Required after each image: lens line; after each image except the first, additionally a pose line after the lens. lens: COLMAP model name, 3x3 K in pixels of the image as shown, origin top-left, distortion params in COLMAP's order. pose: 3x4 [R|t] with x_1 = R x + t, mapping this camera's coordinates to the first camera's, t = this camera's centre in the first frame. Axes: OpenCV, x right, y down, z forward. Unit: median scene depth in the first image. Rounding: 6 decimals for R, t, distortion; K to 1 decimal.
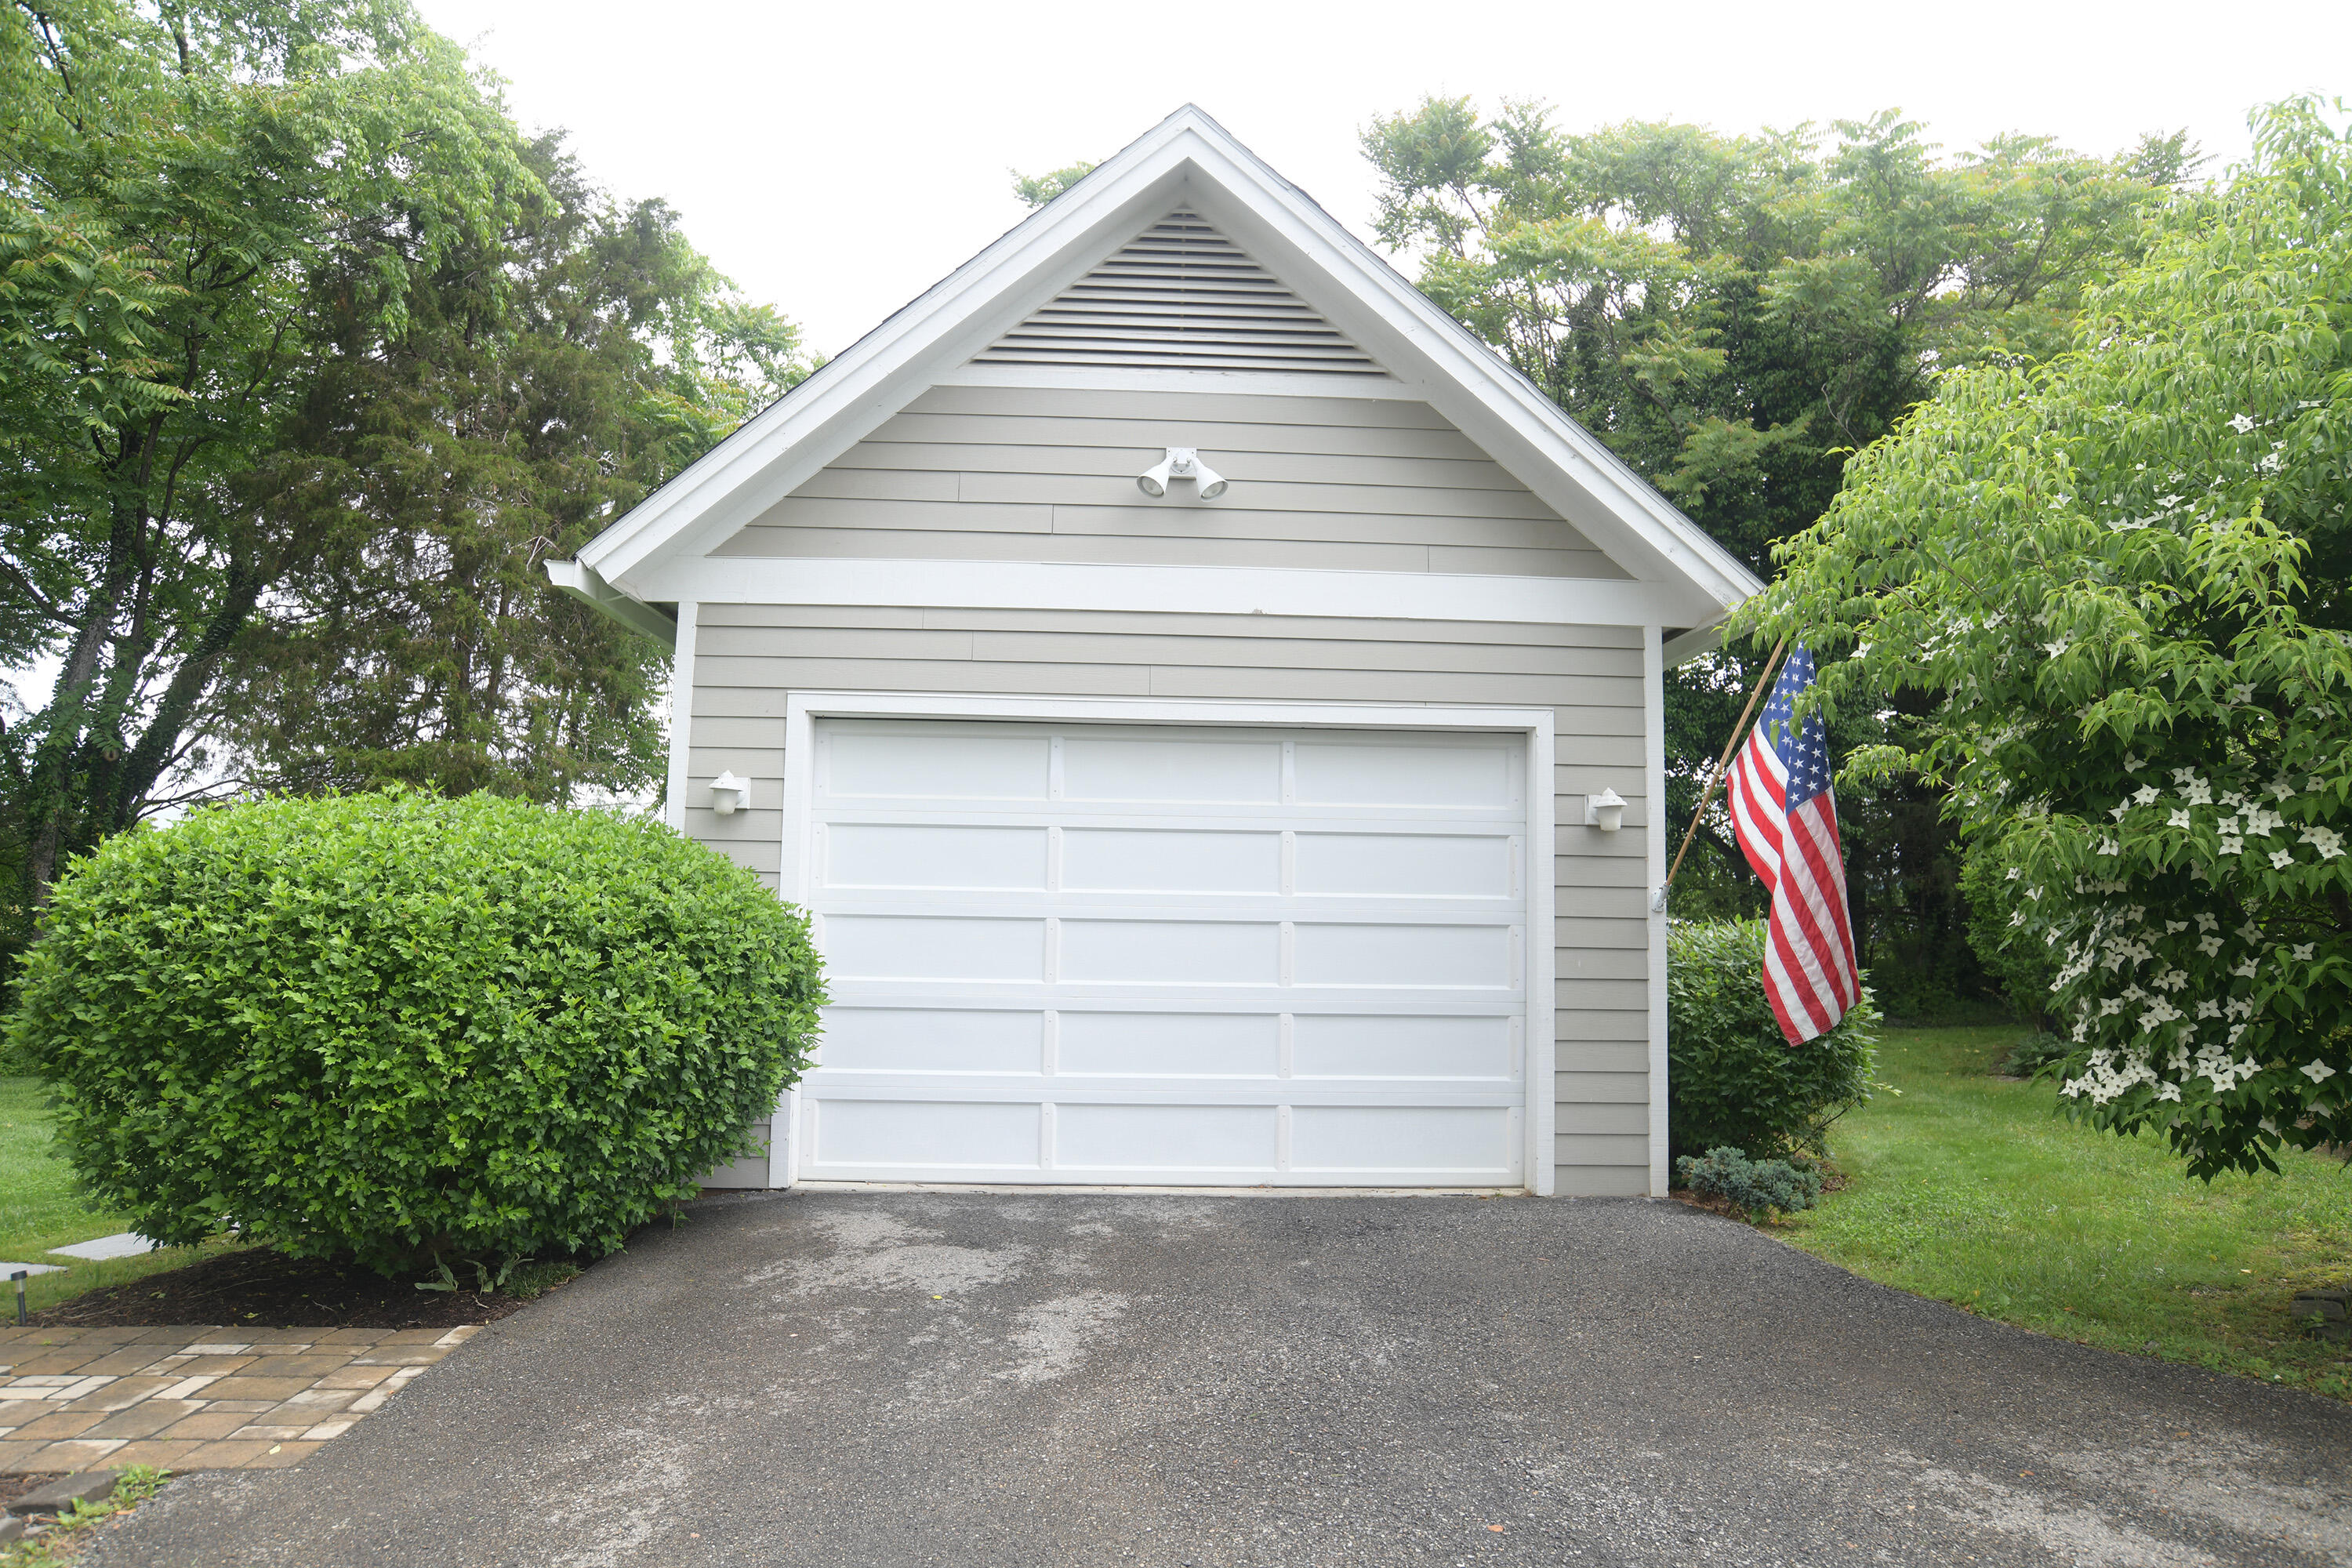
lens RADIAL K [[1344.3, 0, 1176.0], [0, 1344.3, 784.0], [0, 0, 1]] dist [-0.036871, 0.000755]
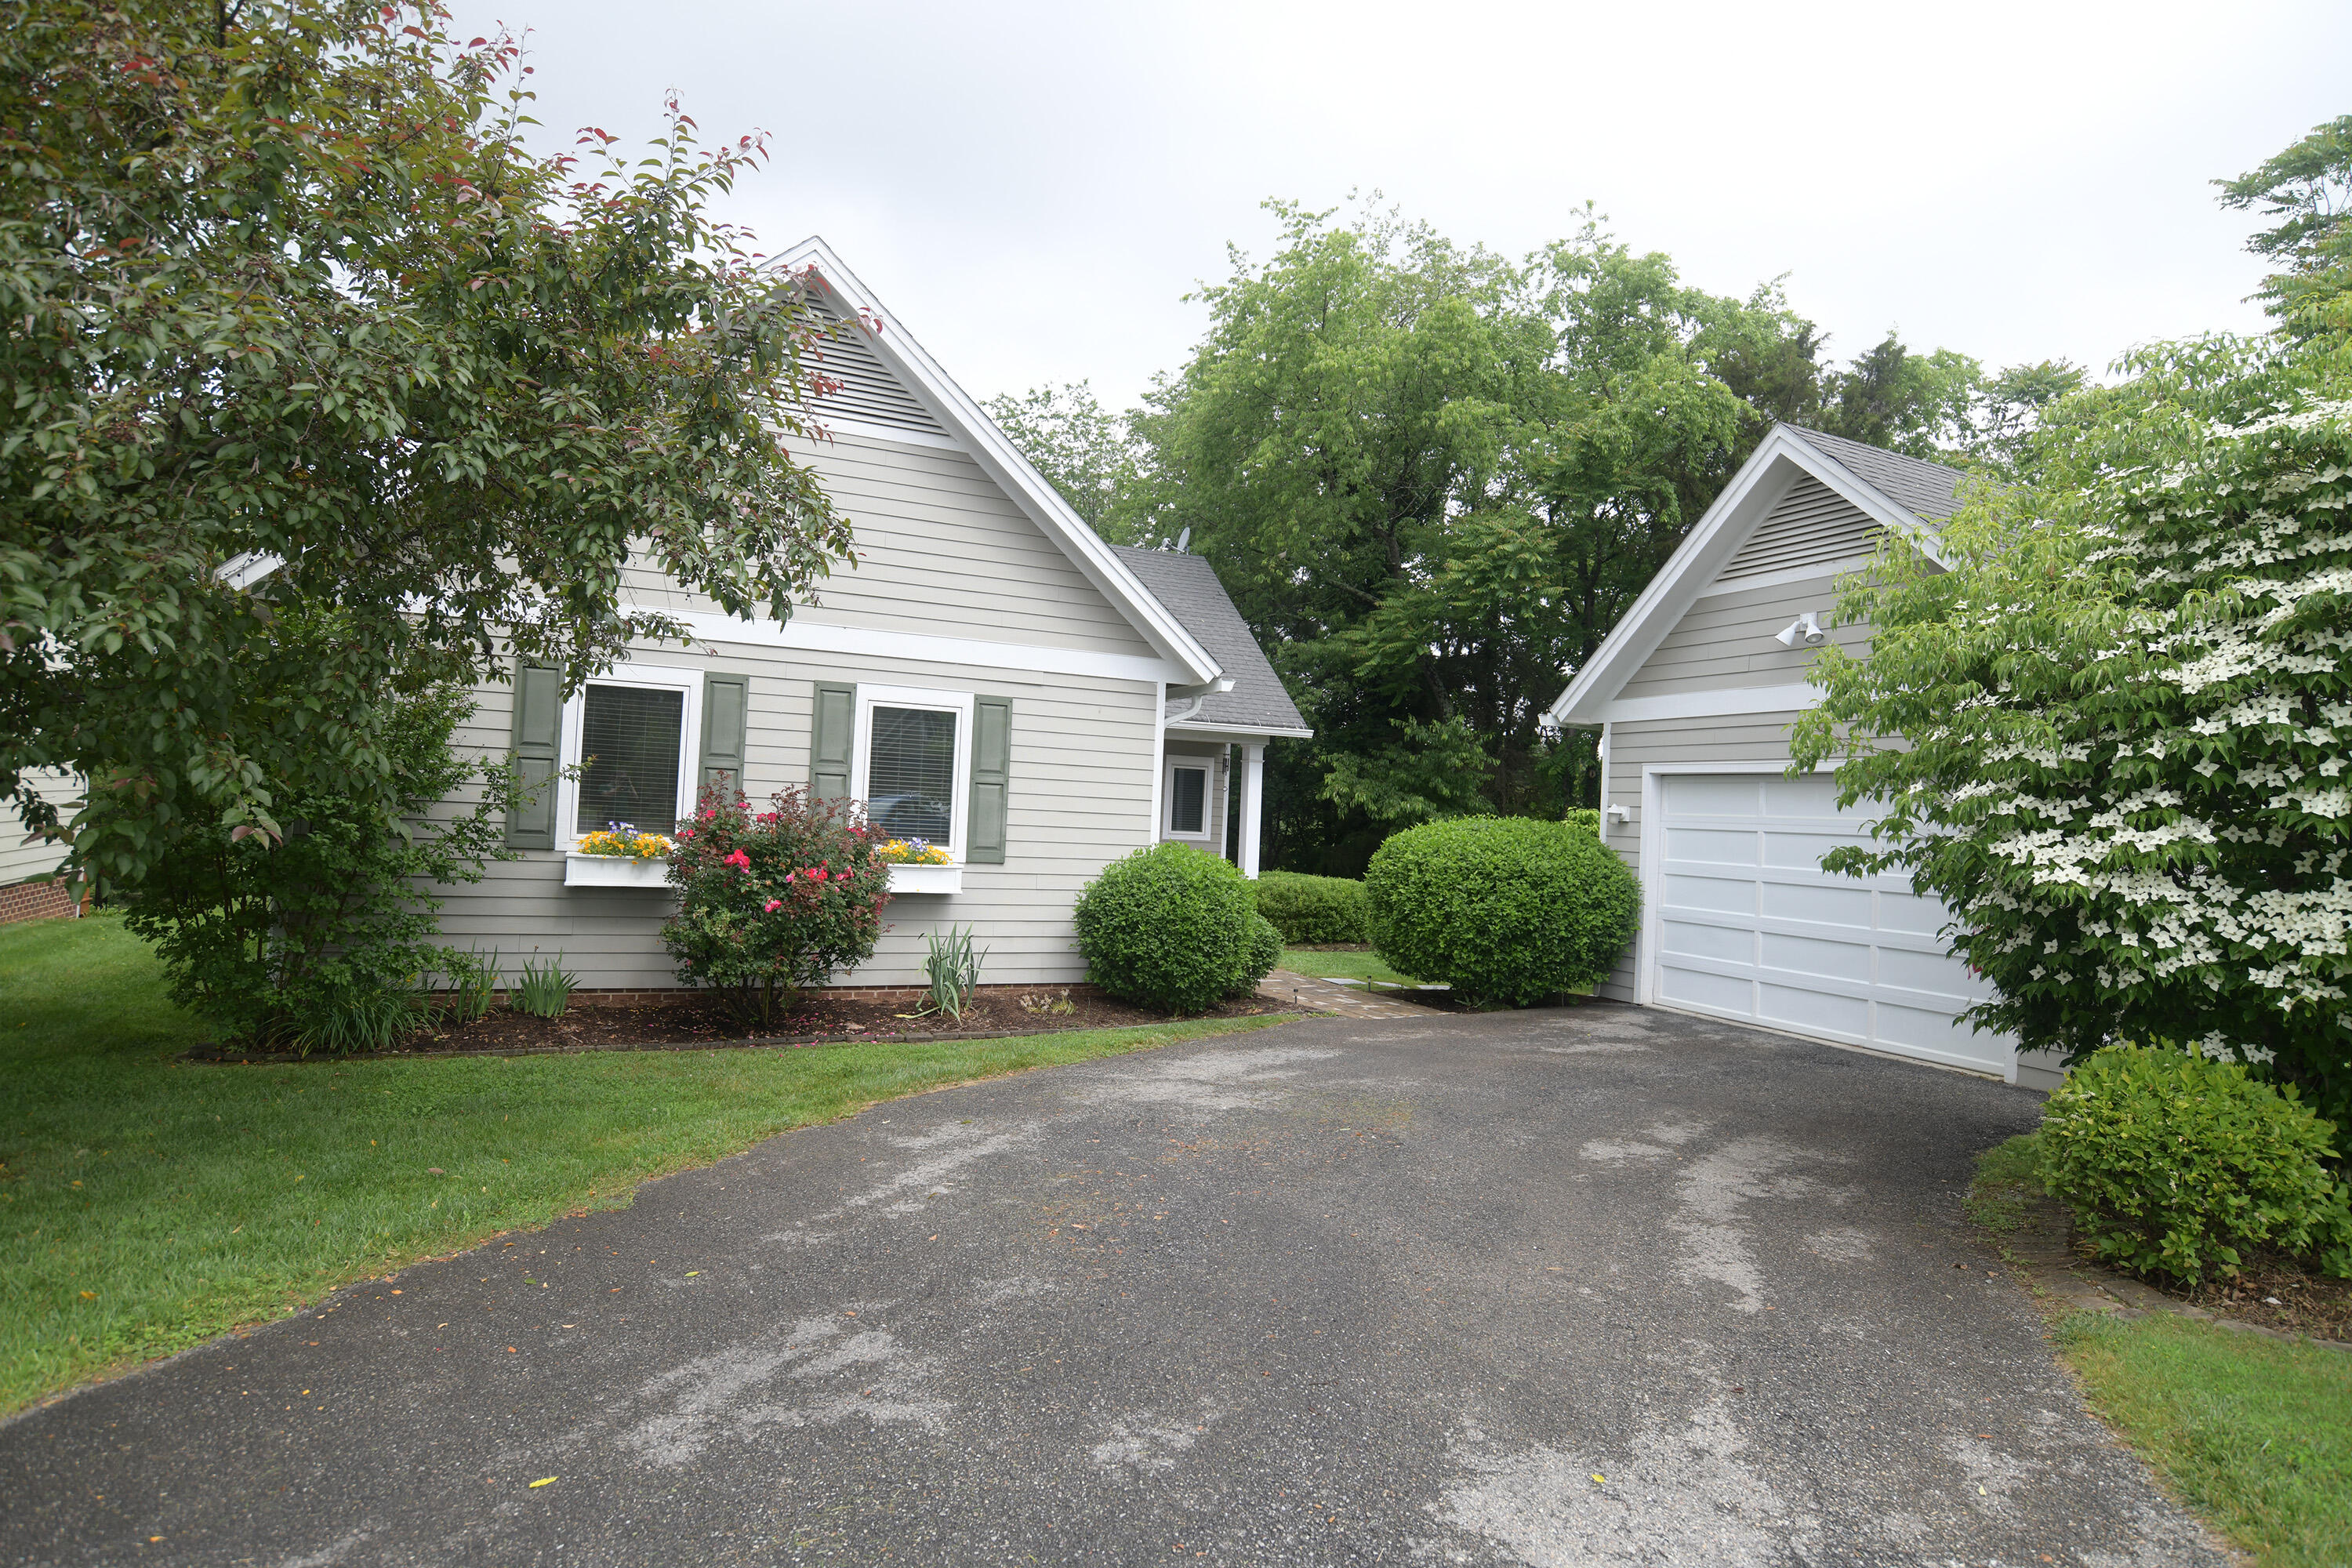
lens RADIAL K [[1210.6, 0, 1180.4], [0, 1210.6, 778.6], [0, 0, 1]] dist [-0.068875, 0.023101]
pose [[0.365727, -0.023035, -0.930437, 1.176221], [0.051187, 0.998678, -0.004604, -0.075637], [0.929314, -0.045942, 0.366423, -0.332901]]
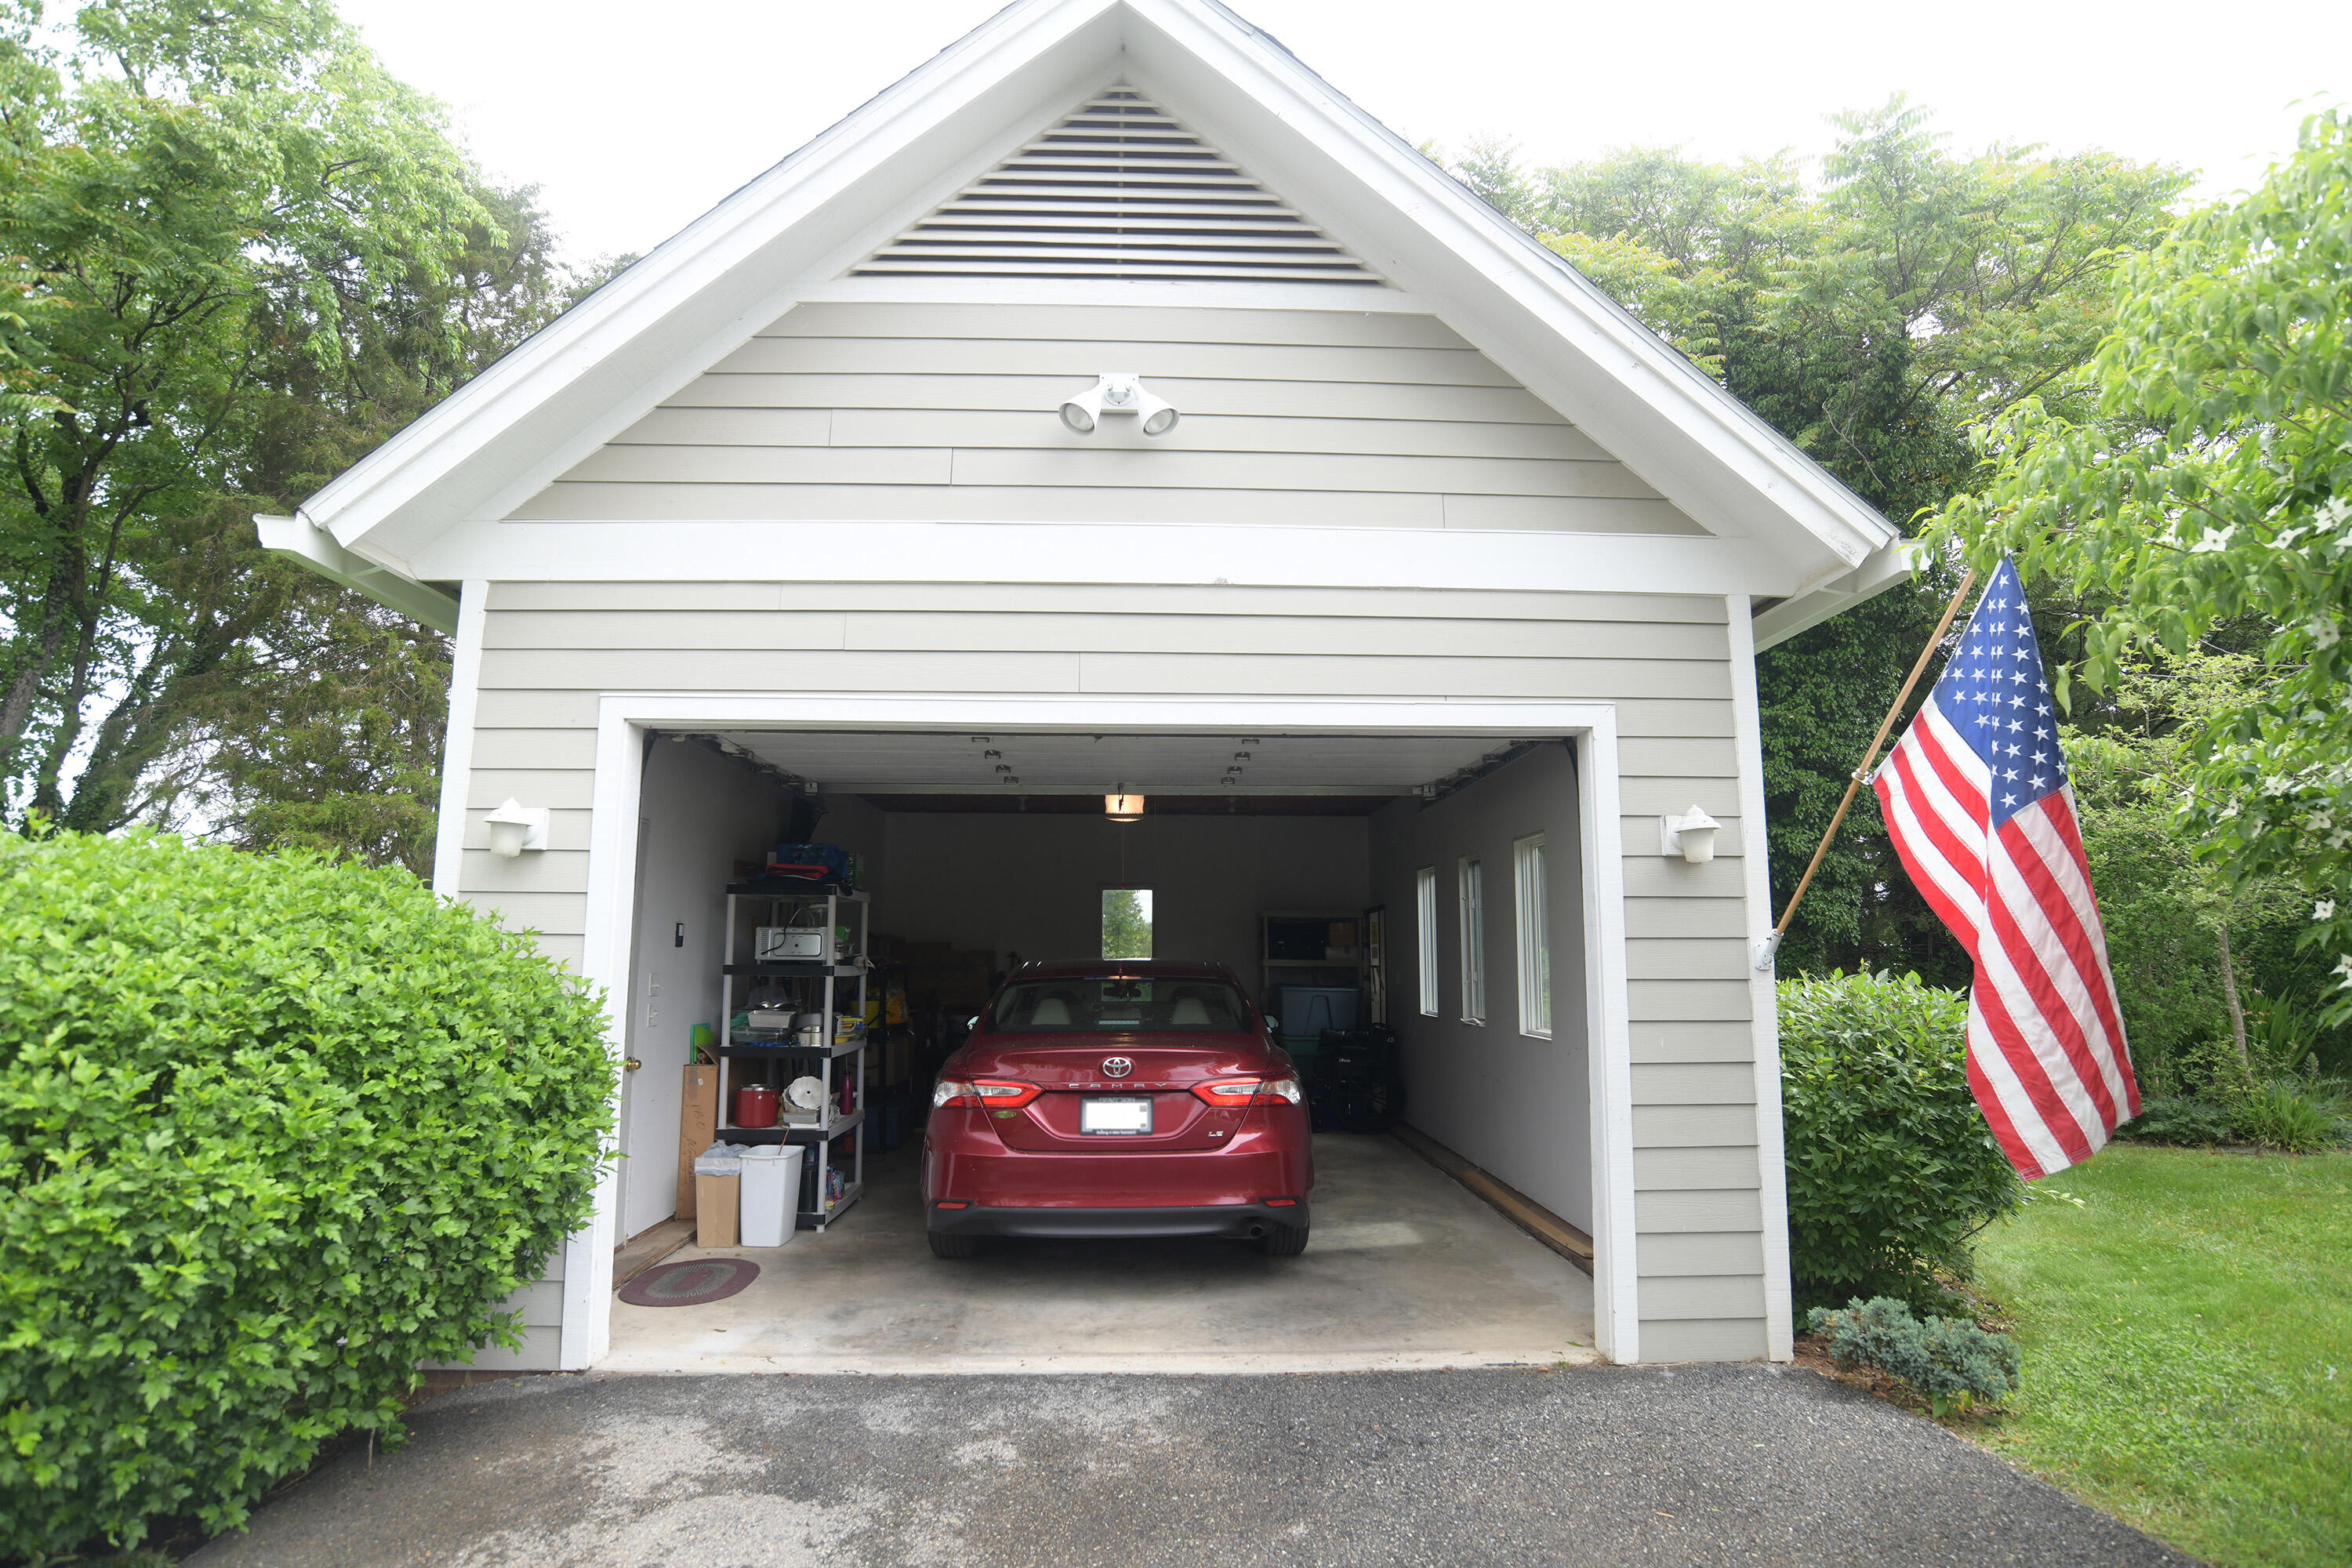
lens RADIAL K [[1210.6, 0, 1180.4], [0, 1210.6, 778.6], [0, 0, 1]] dist [-0.068875, 0.023101]
pose [[0.999886, -0.015023, 0.001622, 0.036053], [0.015088, 0.998498, -0.052674, 0.019265], [-0.000828, 0.052692, 0.998610, 0.337827]]
